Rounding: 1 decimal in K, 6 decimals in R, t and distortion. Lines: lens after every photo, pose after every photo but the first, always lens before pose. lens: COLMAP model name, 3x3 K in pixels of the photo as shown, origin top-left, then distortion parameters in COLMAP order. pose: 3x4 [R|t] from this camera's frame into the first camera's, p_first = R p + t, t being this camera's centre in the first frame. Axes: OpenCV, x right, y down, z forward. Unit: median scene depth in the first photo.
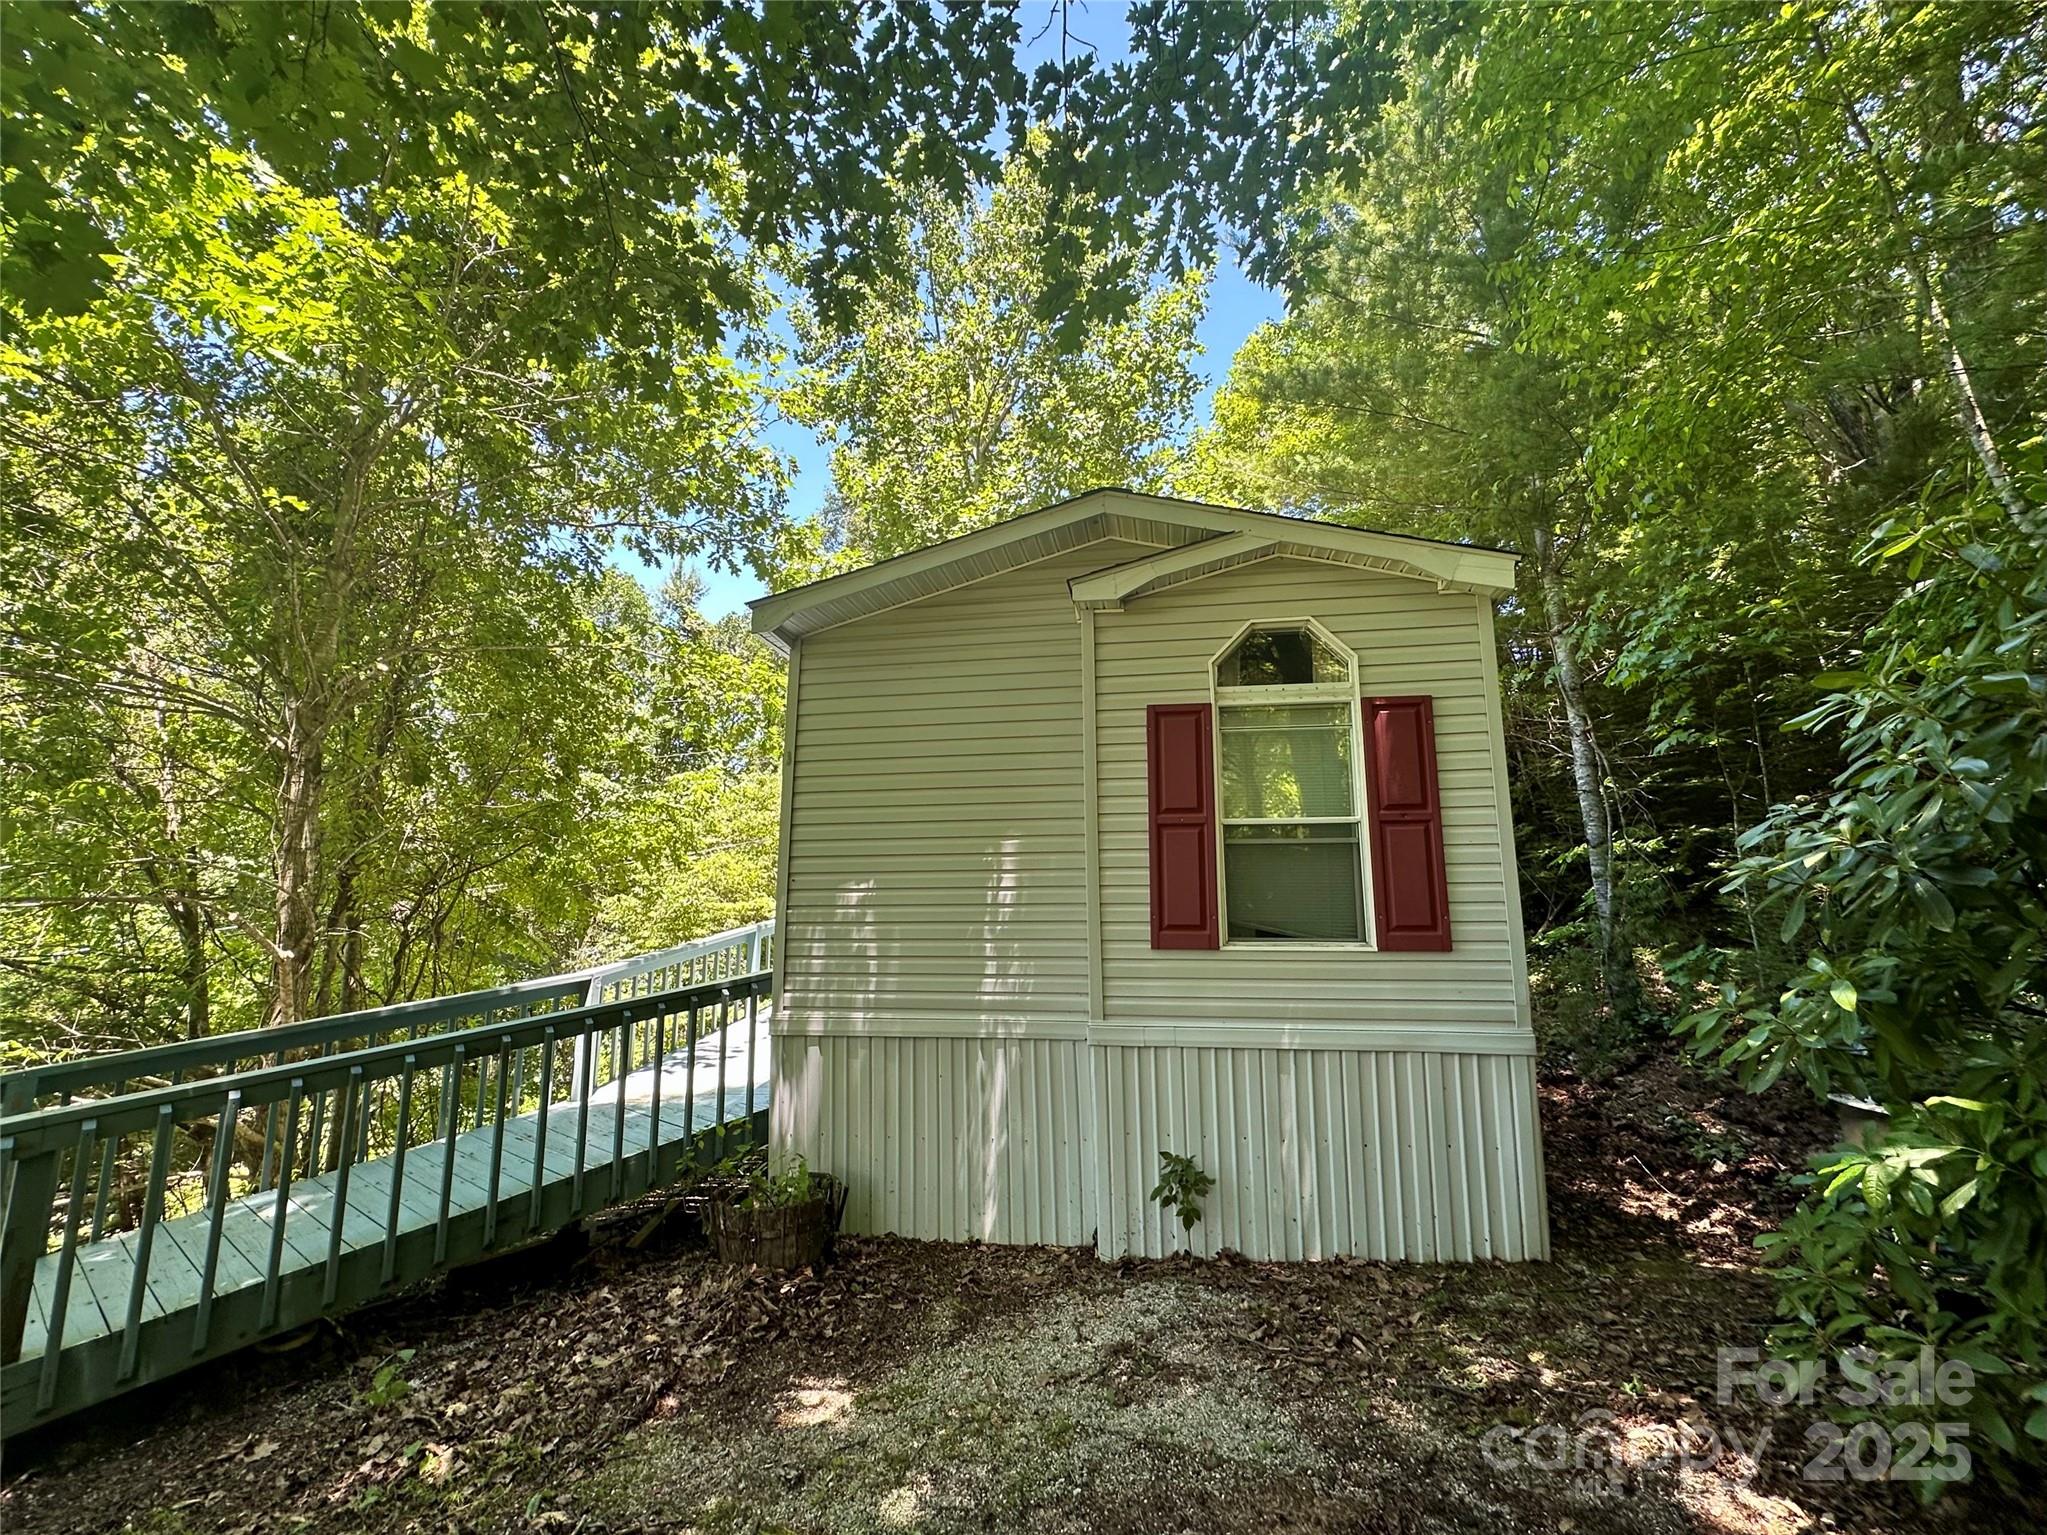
lens RADIAL K [[885.7, 0, 1022.4], [0, 885.7, 780.5], [0, 0, 1]] dist [-0.001635, 0.000593]
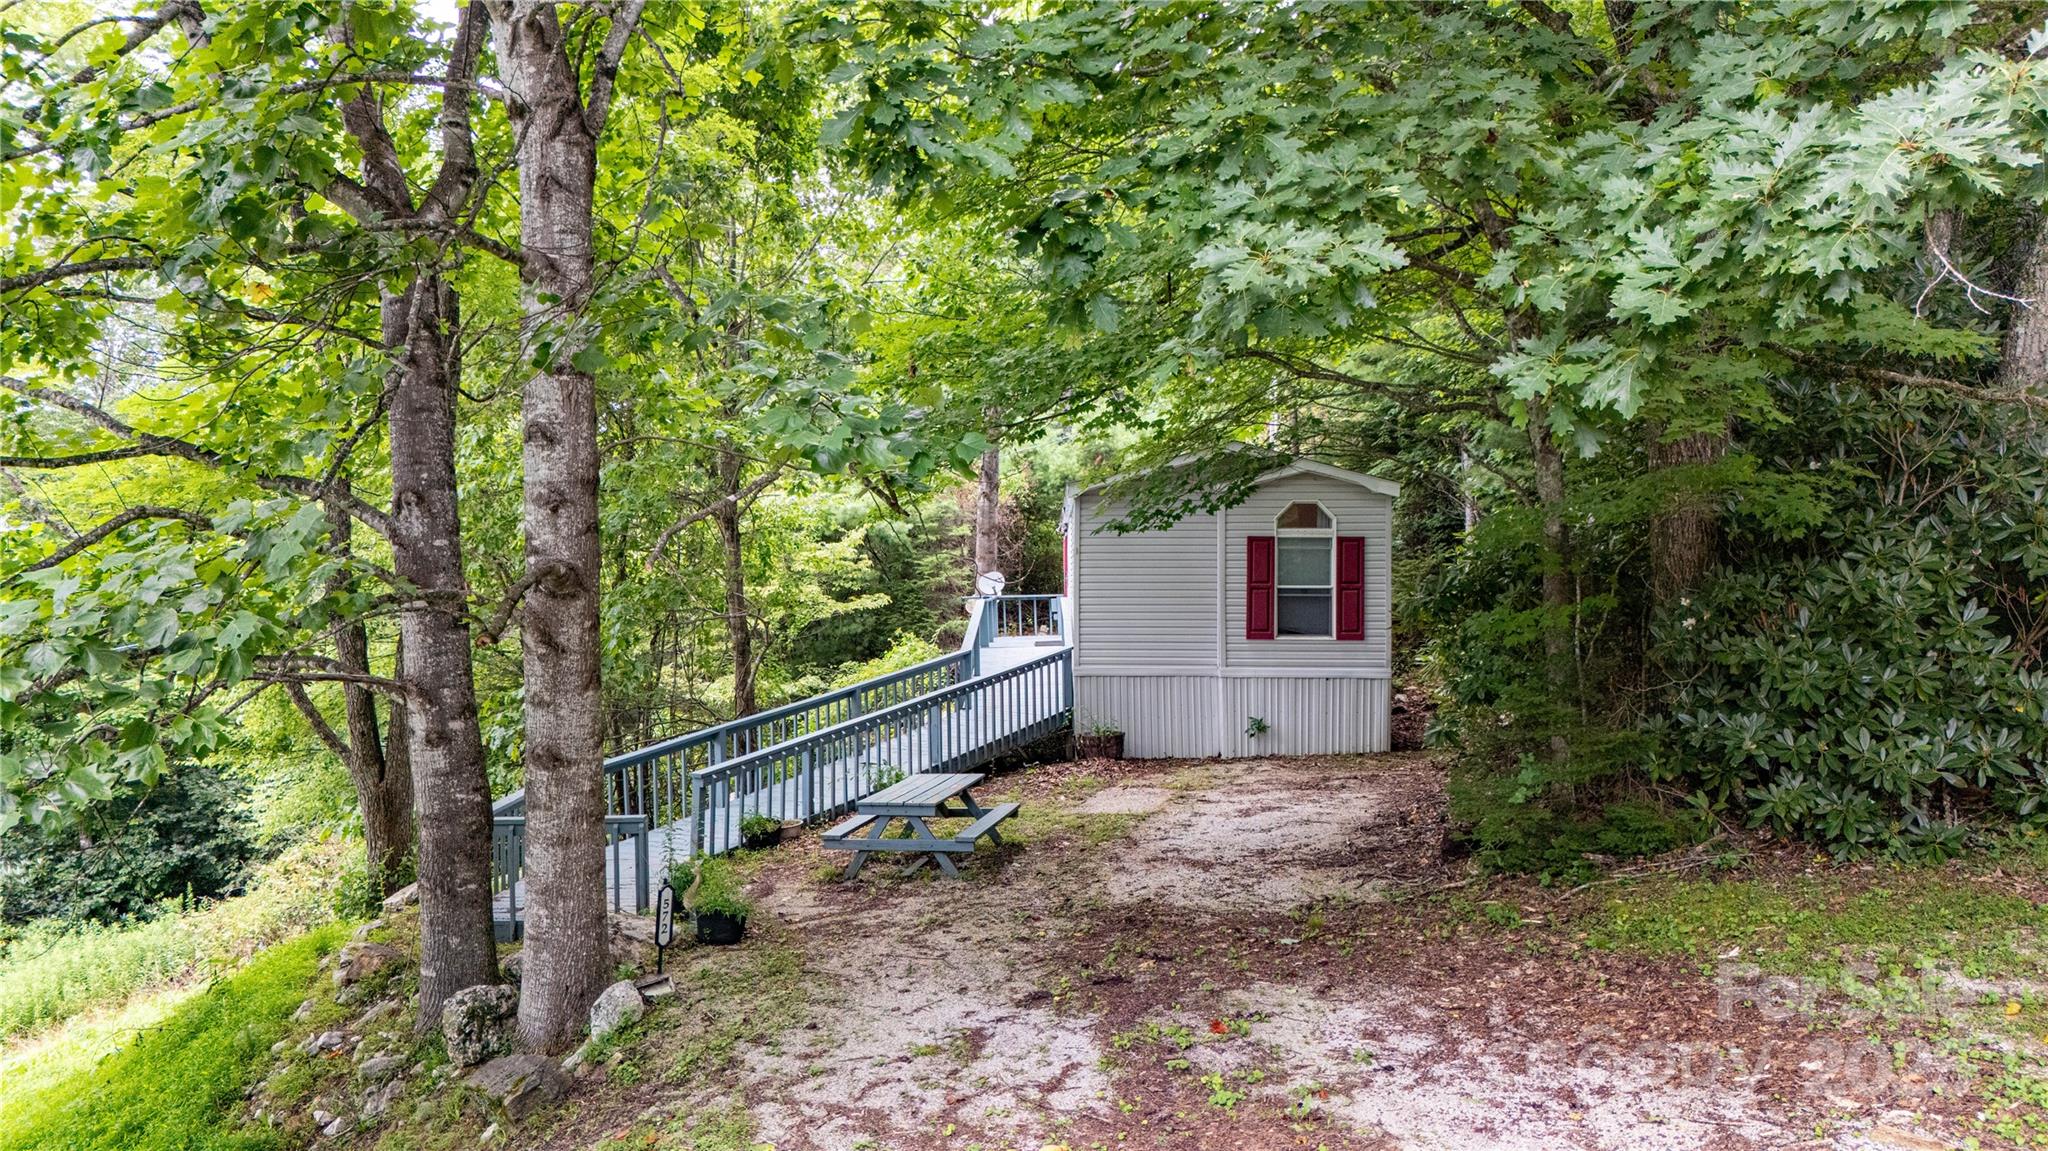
lens RADIAL K [[1491.9, 0, 1013.0], [0, 1491.9, 569.0], [0, 0, 1]] dist [0.038546, -0.014268]
pose [[0.993768, 0.000798, 0.111468, -0.960656], [-0.020059, 0.984930, 0.171784, -0.699511], [-0.109651, -0.172949, 0.978808, -2.948218]]
